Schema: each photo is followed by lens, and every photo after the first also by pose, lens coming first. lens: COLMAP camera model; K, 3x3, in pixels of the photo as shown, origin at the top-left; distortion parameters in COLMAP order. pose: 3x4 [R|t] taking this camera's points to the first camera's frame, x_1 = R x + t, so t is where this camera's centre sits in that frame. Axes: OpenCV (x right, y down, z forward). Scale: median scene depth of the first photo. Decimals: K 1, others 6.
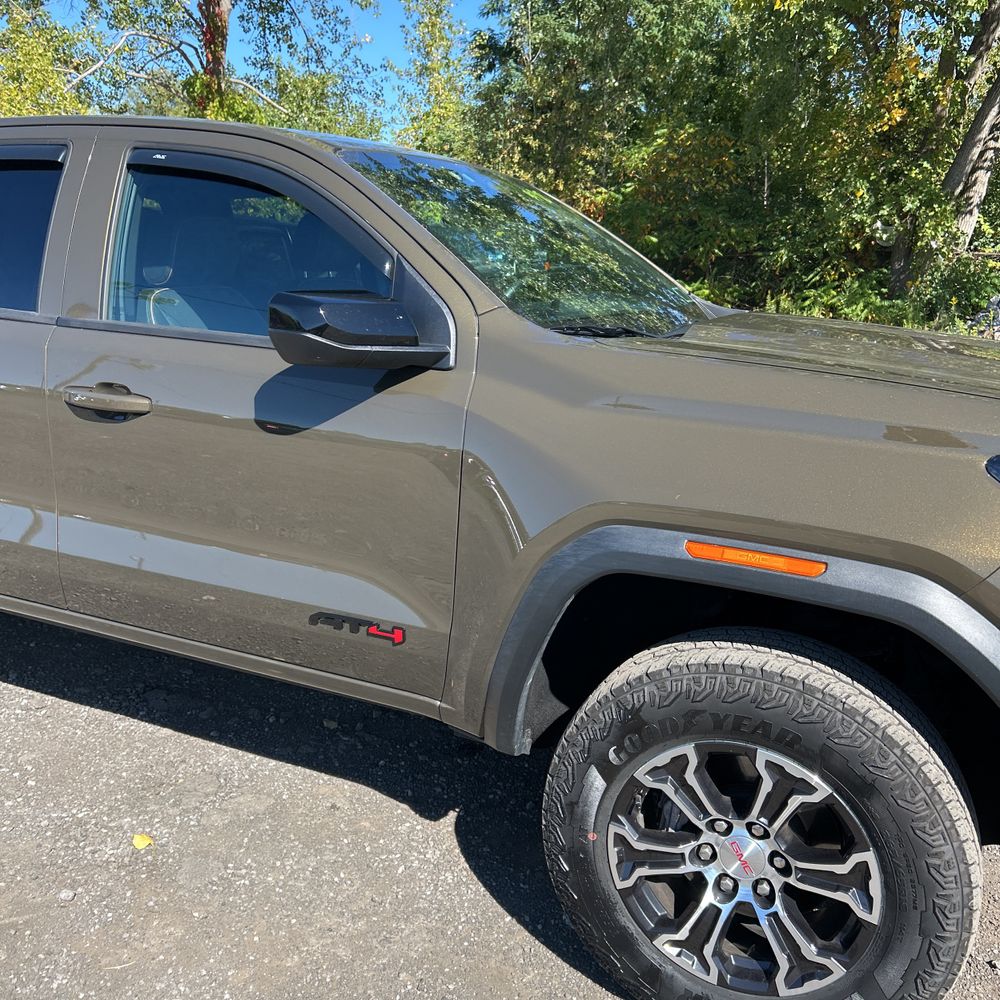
lens RADIAL K [[1002.9, 0, 506.2], [0, 1002.9, 492.2], [0, 0, 1]] dist [0.045064, -0.049799]
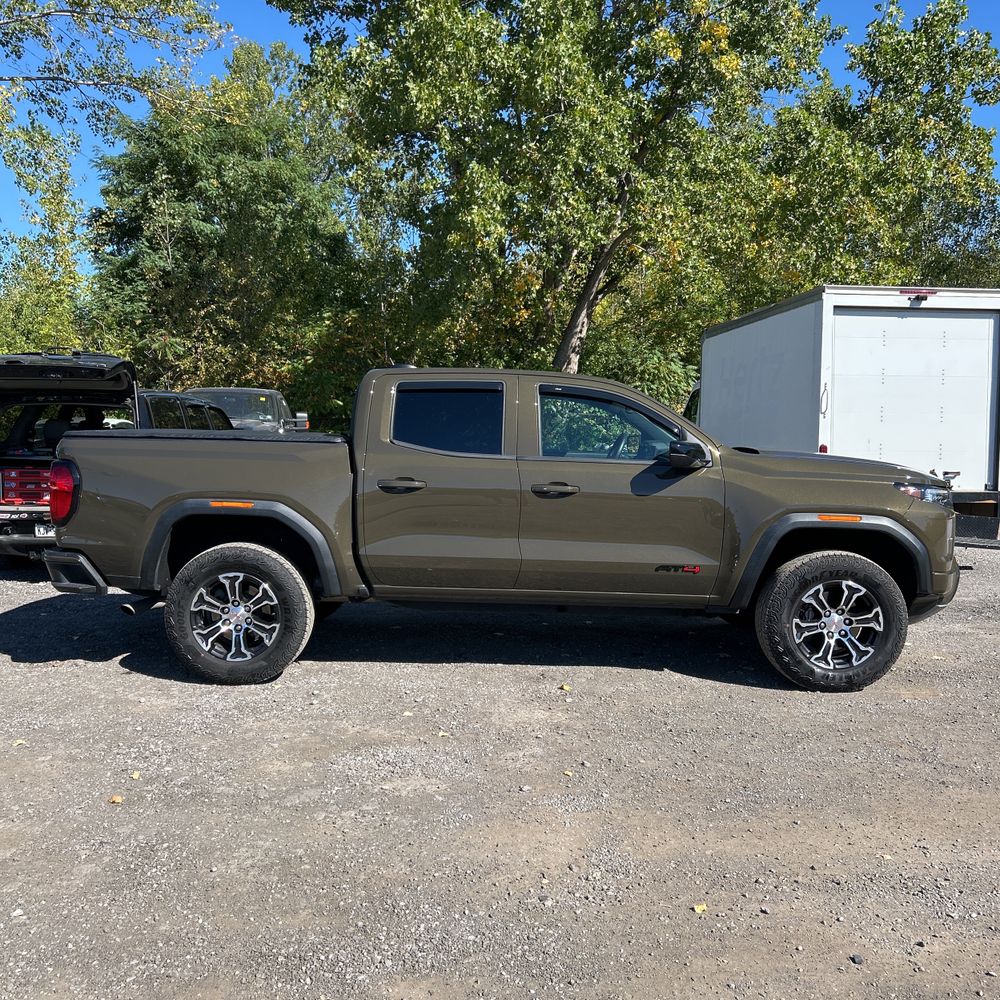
lens RADIAL K [[999.7, 0, 497.7], [0, 999.7, 497.9], [0, 0, 1]] dist [0.144706, -0.392756]
pose [[0.907873, -0.044163, 0.416913, -1.820681], [0.104422, 0.986917, -0.122846, 0.248348], [-0.406033, 0.155063, 0.900607, -1.286192]]
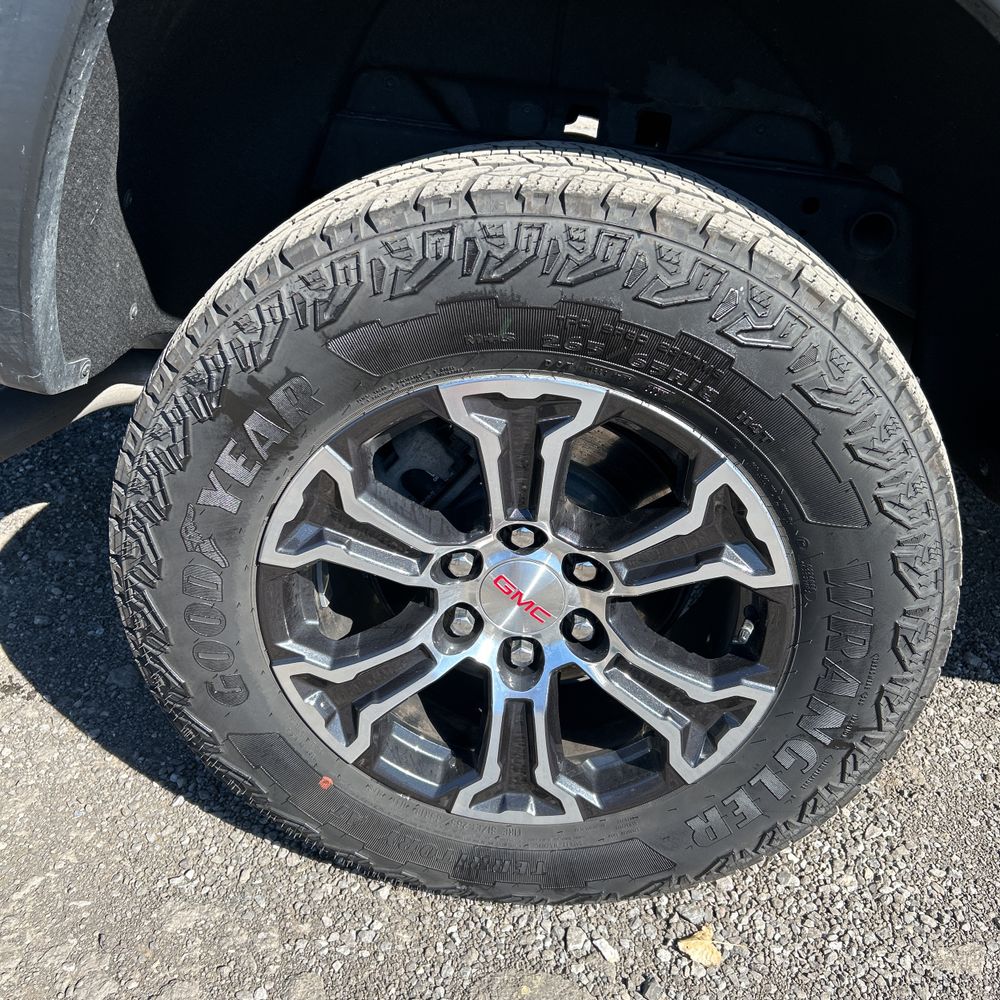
lens RADIAL K [[1013.0, 0, 498.2], [0, 1013.0, 489.3], [0, 0, 1]] dist [0.020715, -0.006262]
pose [[0.936345, -0.113280, 0.332302, -1.480902], [0.015531, 0.958953, 0.283140, -0.044713], [-0.350736, -0.259956, 0.899671, 1.232644]]
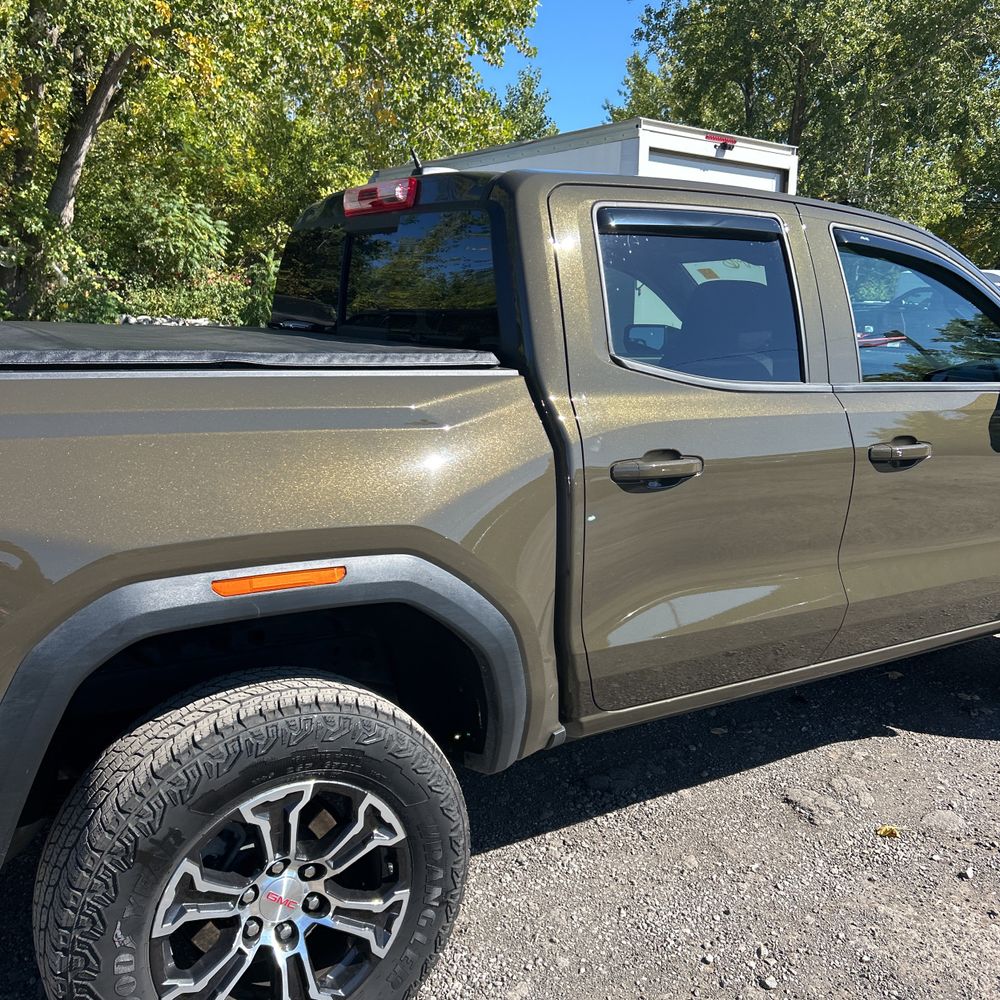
lens RADIAL K [[1002.9, 0, 506.2], [0, 1002.9, 492.2], [0, 0, 1]] dist [0.045064, -0.049799]
pose [[0.528305, -0.171447, 0.831564, -1.930970], [0.182199, 0.979477, 0.086189, -0.275948], [-0.829275, 0.105976, 0.548700, 0.917254]]
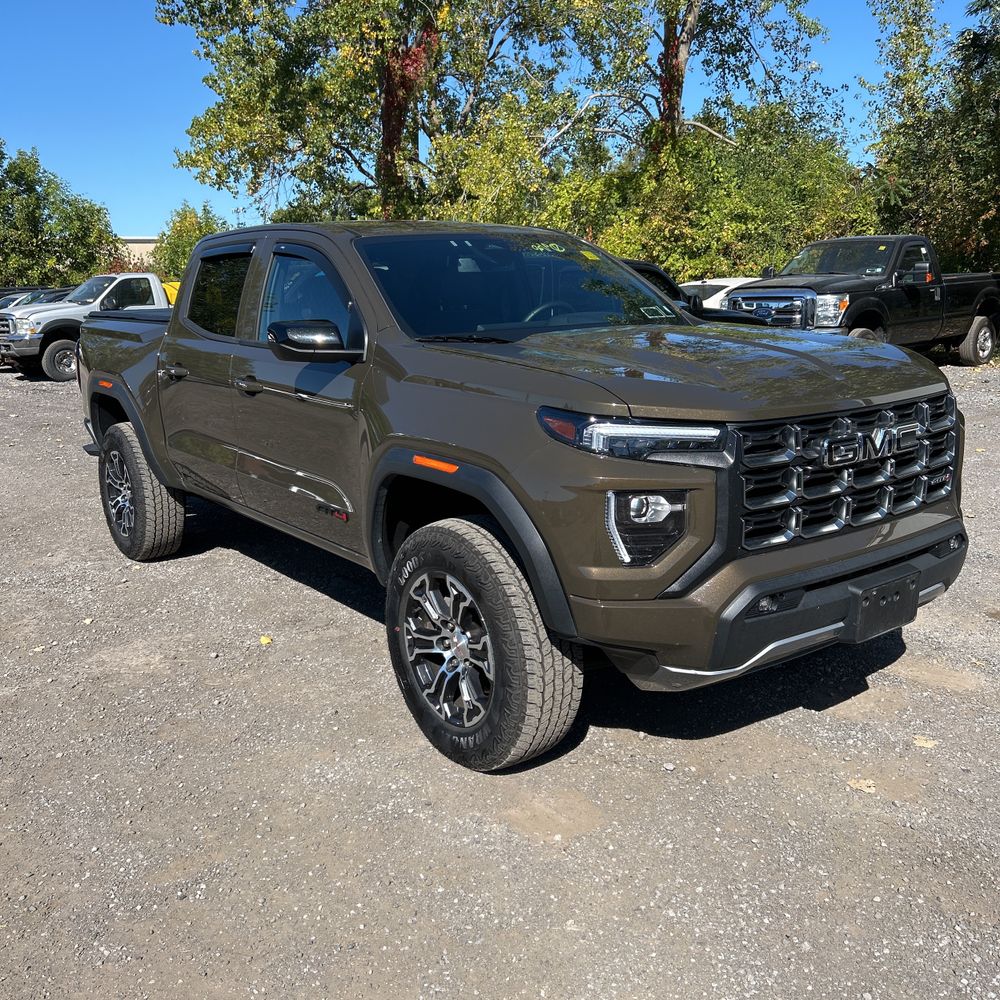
lens RADIAL K [[1013.0, 0, 498.2], [0, 1013.0, 489.3], [0, 0, 1]] dist [0.020715, -0.006262]
pose [[0.879325, 0.044093, -0.474177, 1.047288], [-0.056869, 0.998302, -0.012629, 0.111883], [0.472815, 0.038071, 0.880339, -0.461938]]
